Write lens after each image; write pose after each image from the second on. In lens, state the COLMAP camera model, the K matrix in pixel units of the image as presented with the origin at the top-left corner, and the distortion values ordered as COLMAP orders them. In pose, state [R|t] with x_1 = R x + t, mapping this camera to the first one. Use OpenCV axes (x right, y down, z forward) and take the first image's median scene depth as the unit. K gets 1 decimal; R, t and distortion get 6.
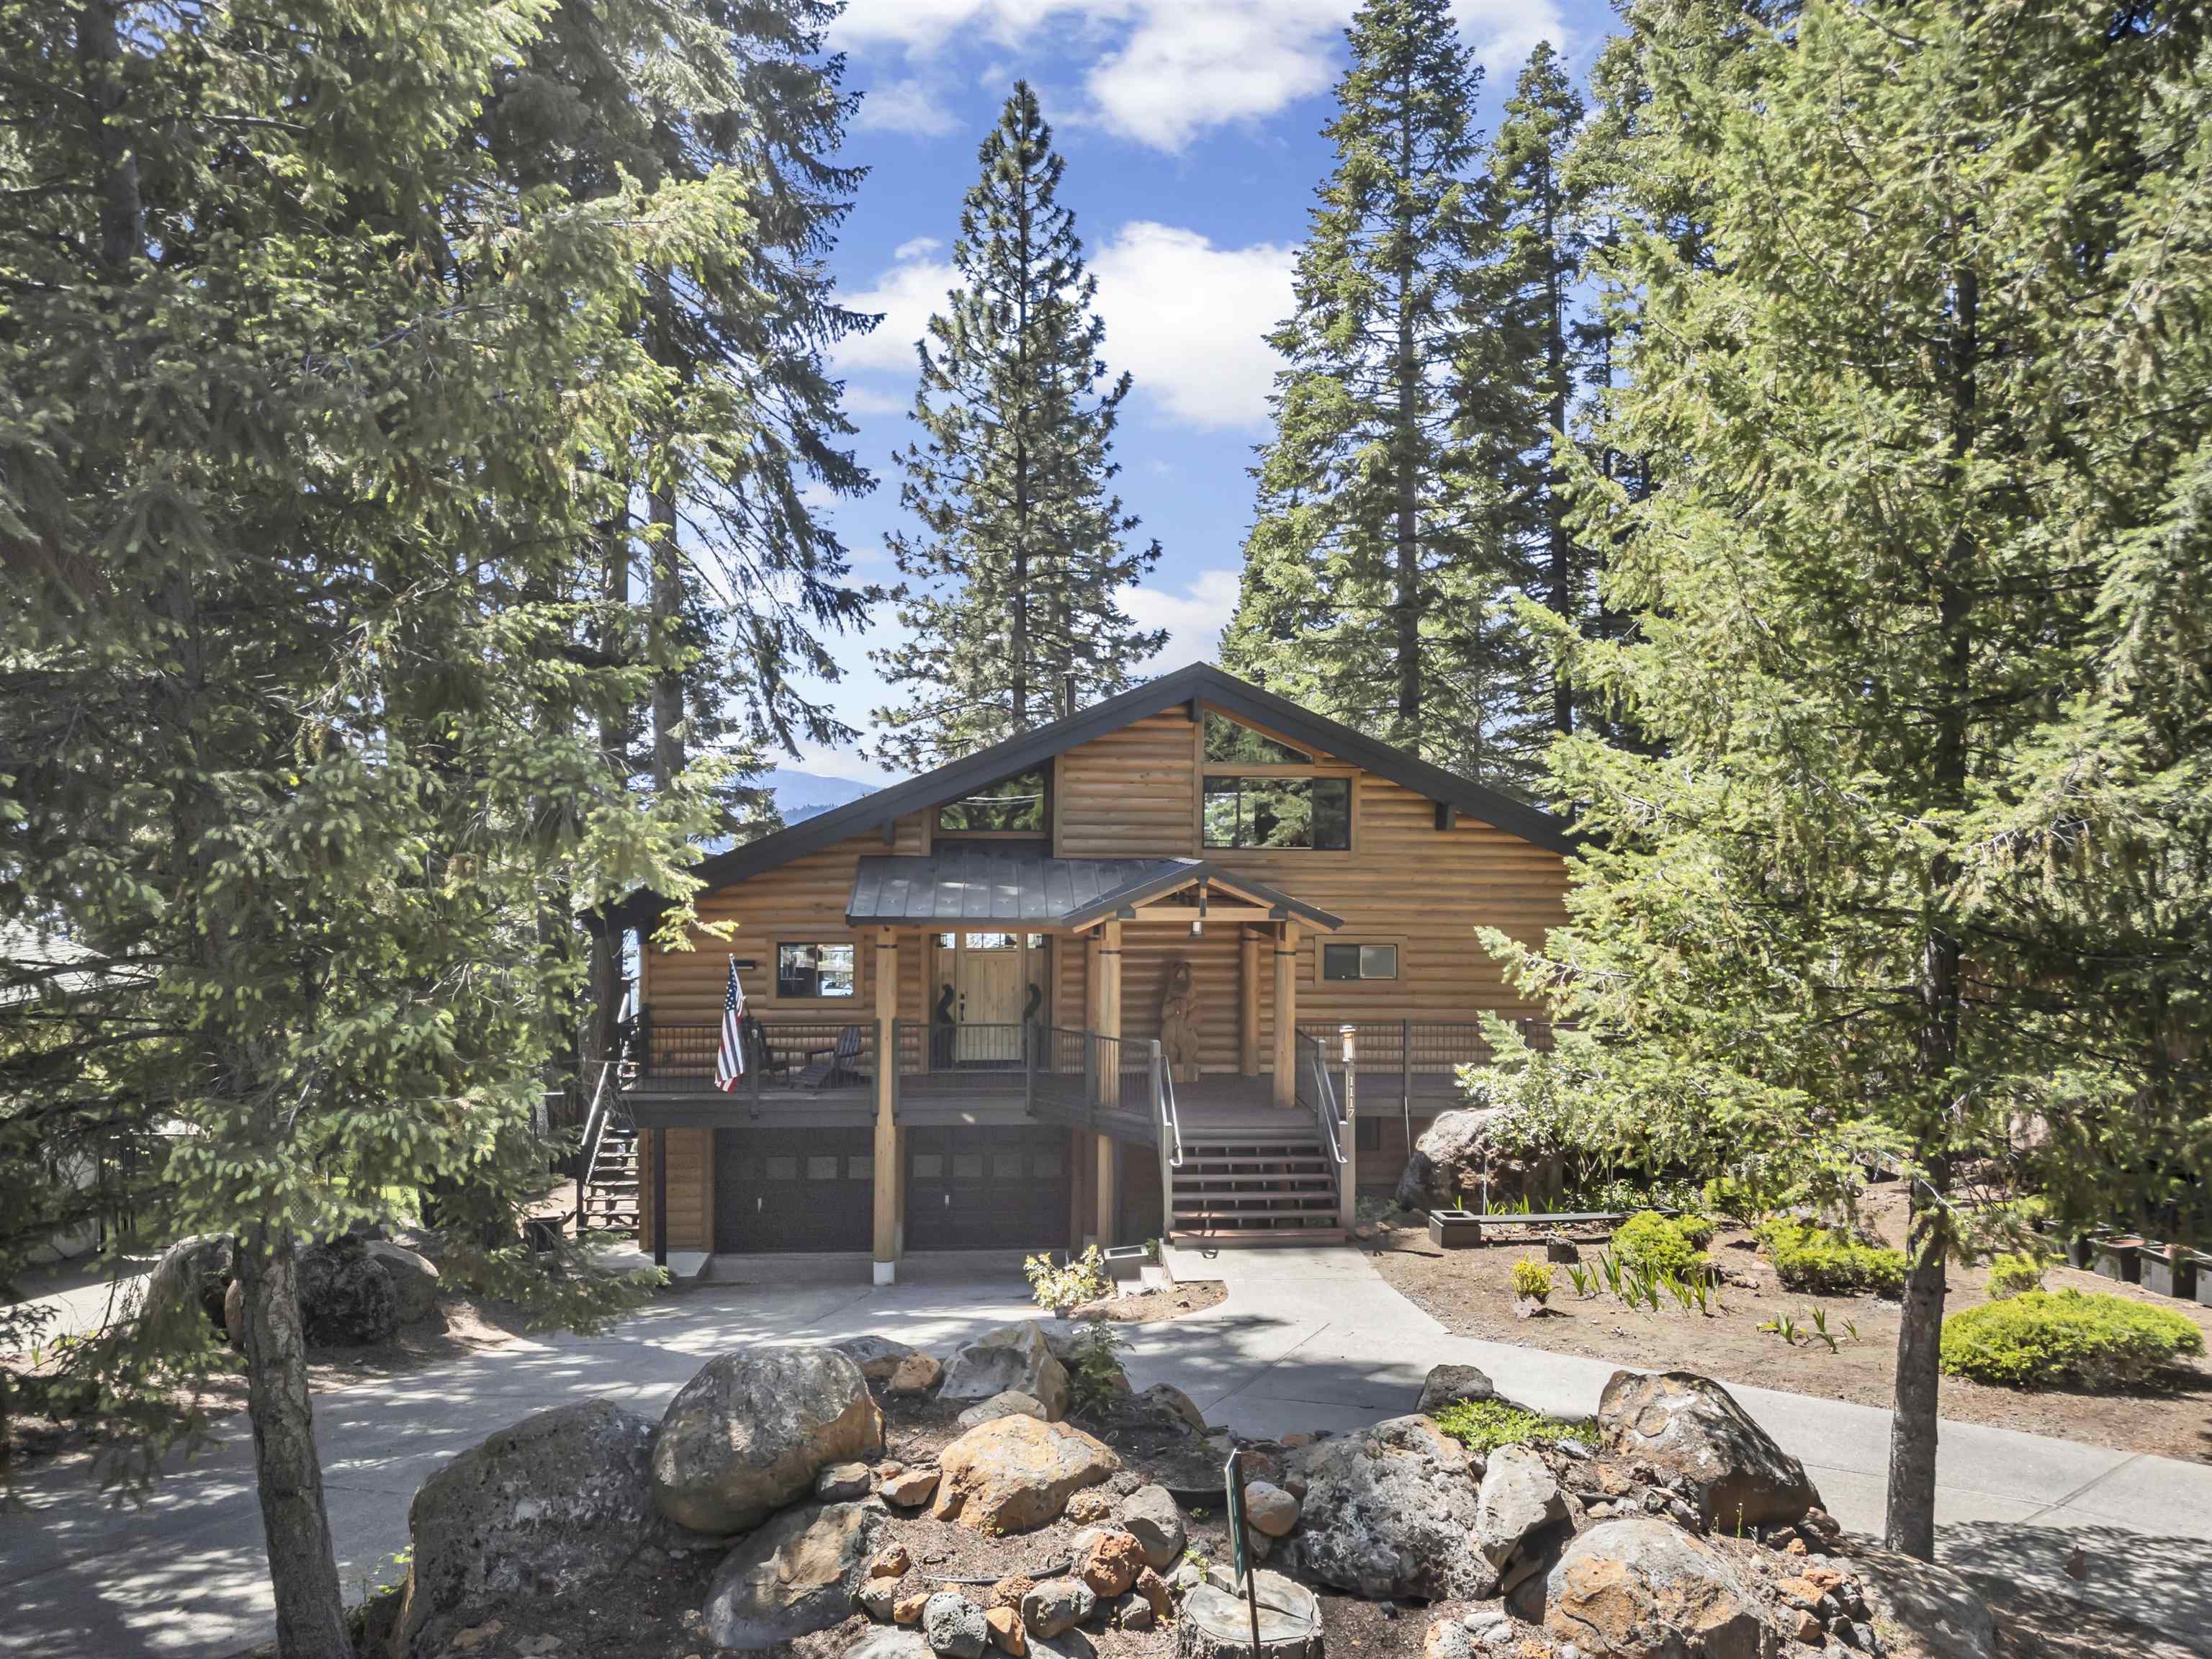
lens RADIAL K [[1544.3, 0, 1106.0], [0, 1544.3, 829.5], [0, 0, 1]] dist [0.000205, -0.000150]
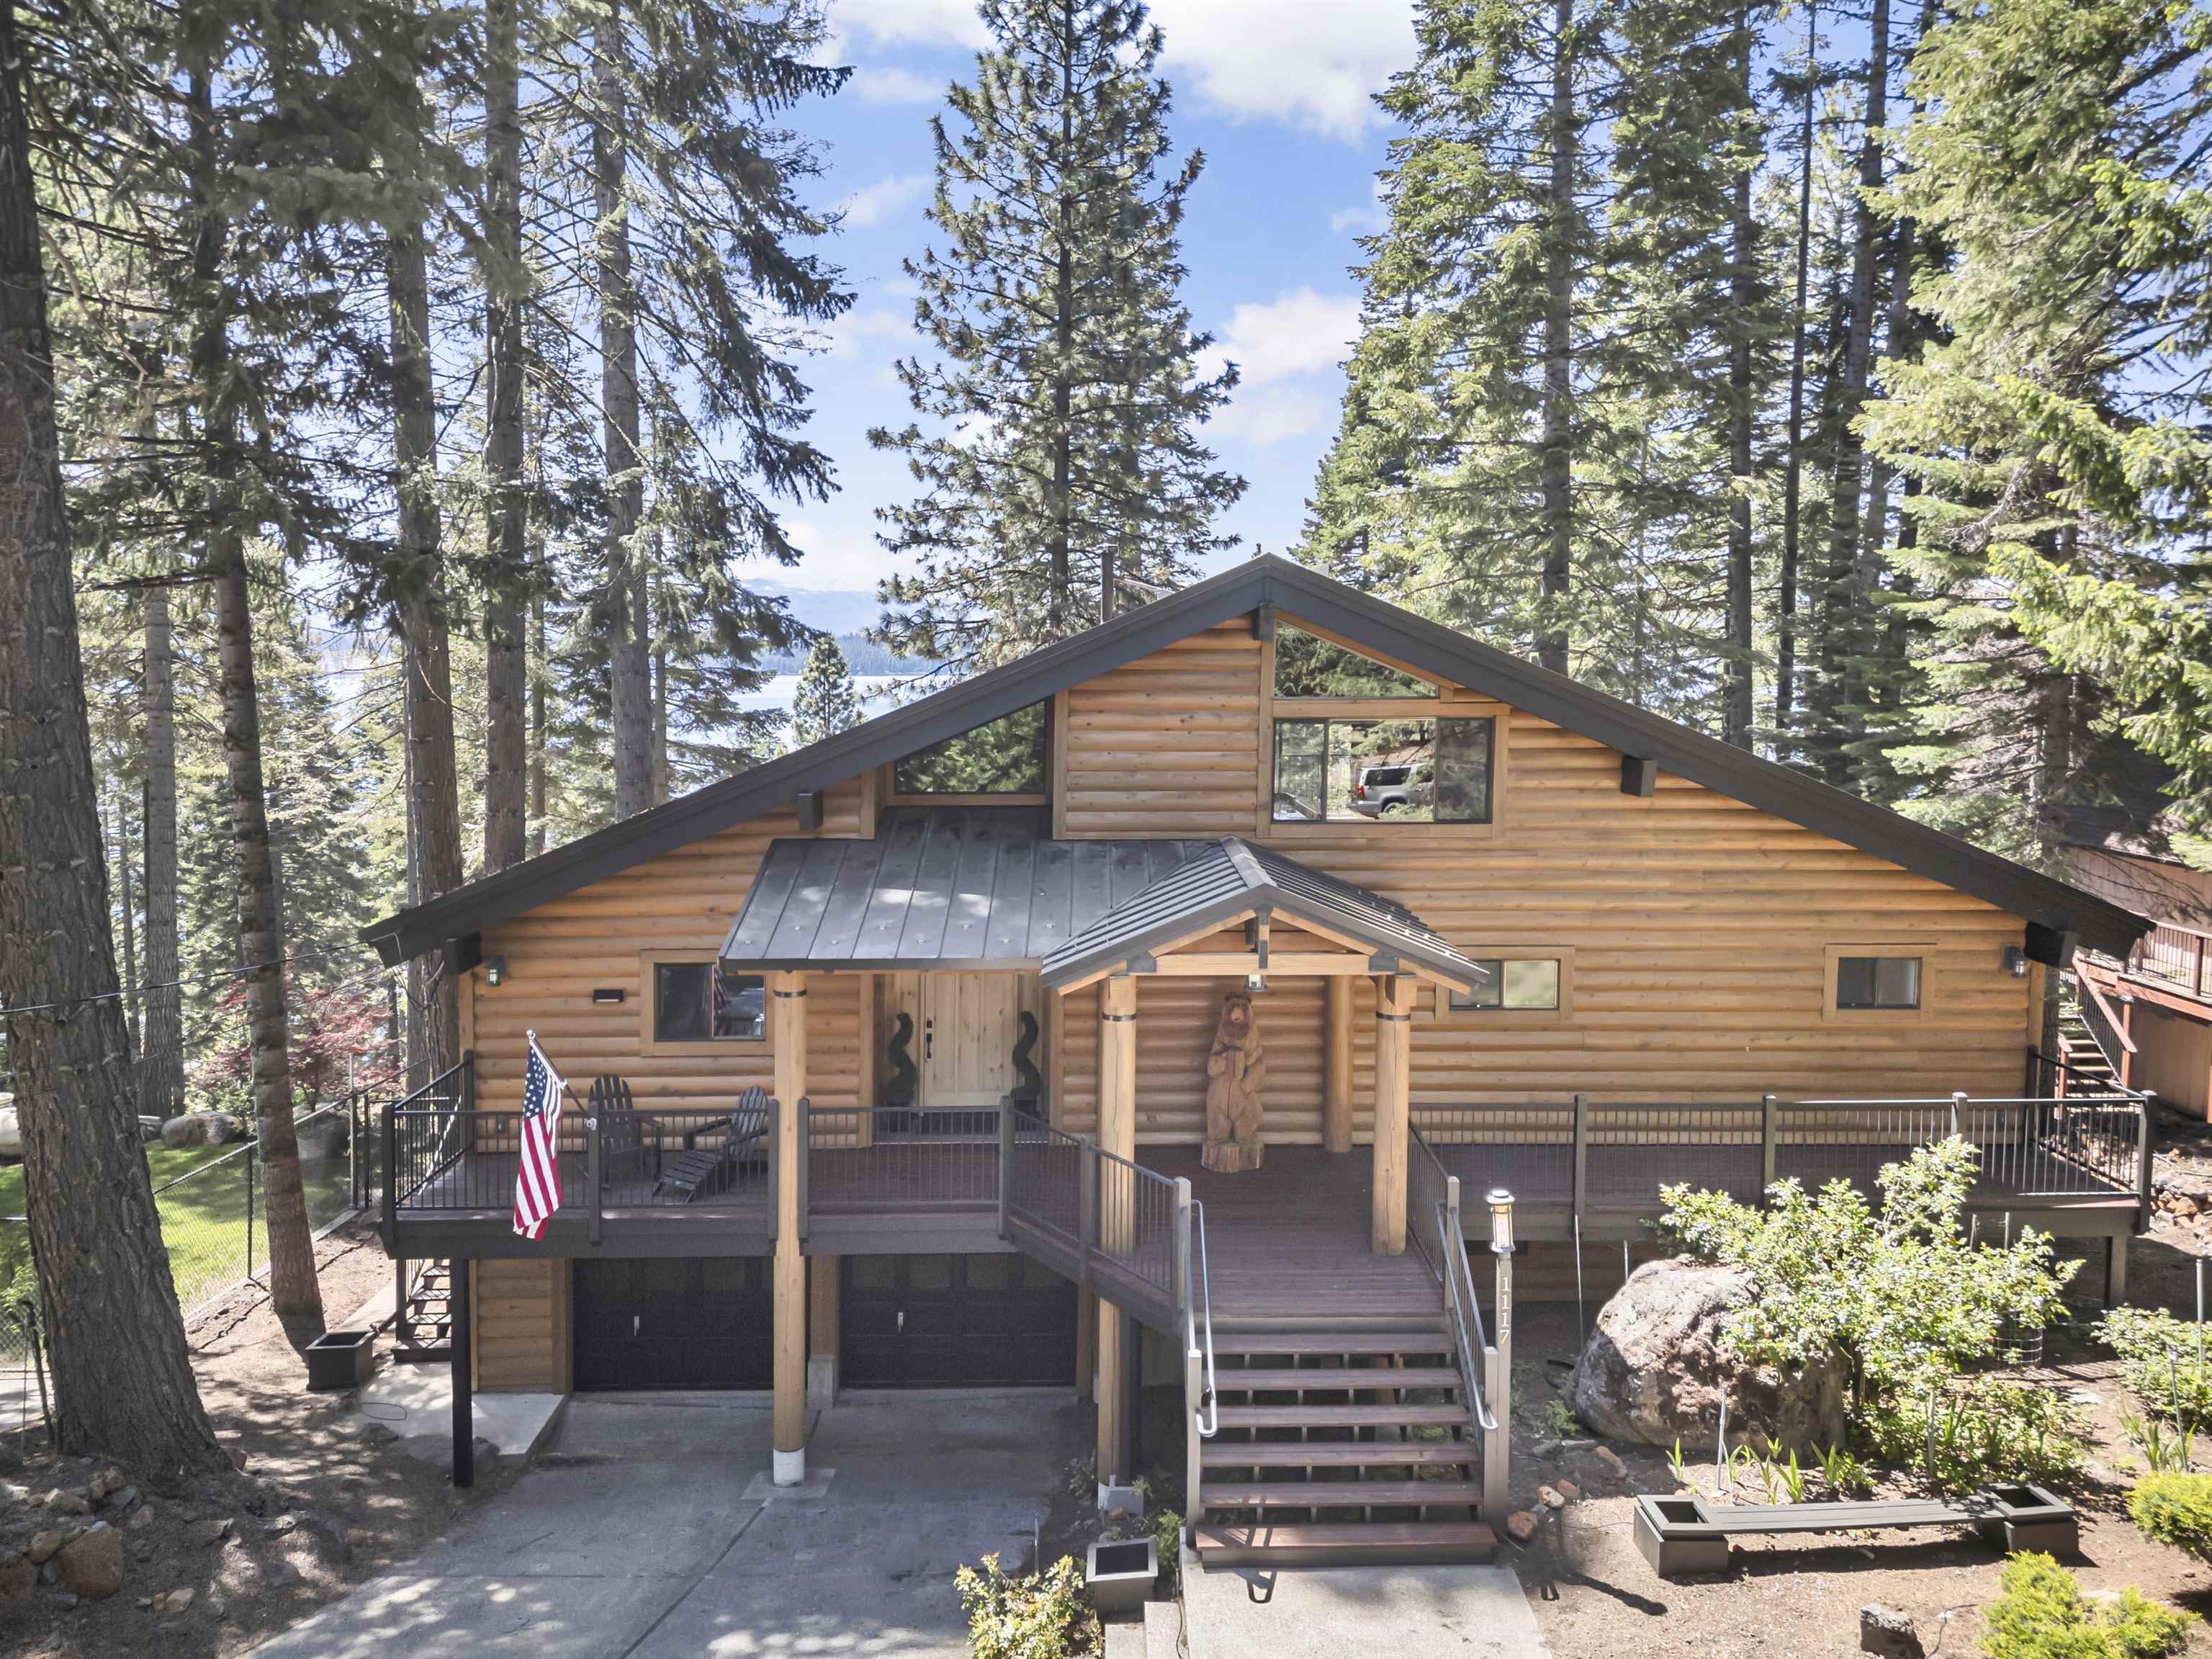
lens RADIAL K [[1543.2, 0, 1012.0], [0, 1543.2, 733.9], [0, 0, 1]] dist [0.013872, 0.000541]
pose [[0.992348, 0.008251, -0.123199, 0.019978], [-0.001509, 0.998500, 0.054725, -0.040842], [0.123466, -0.054120, 0.990872, 0.190940]]
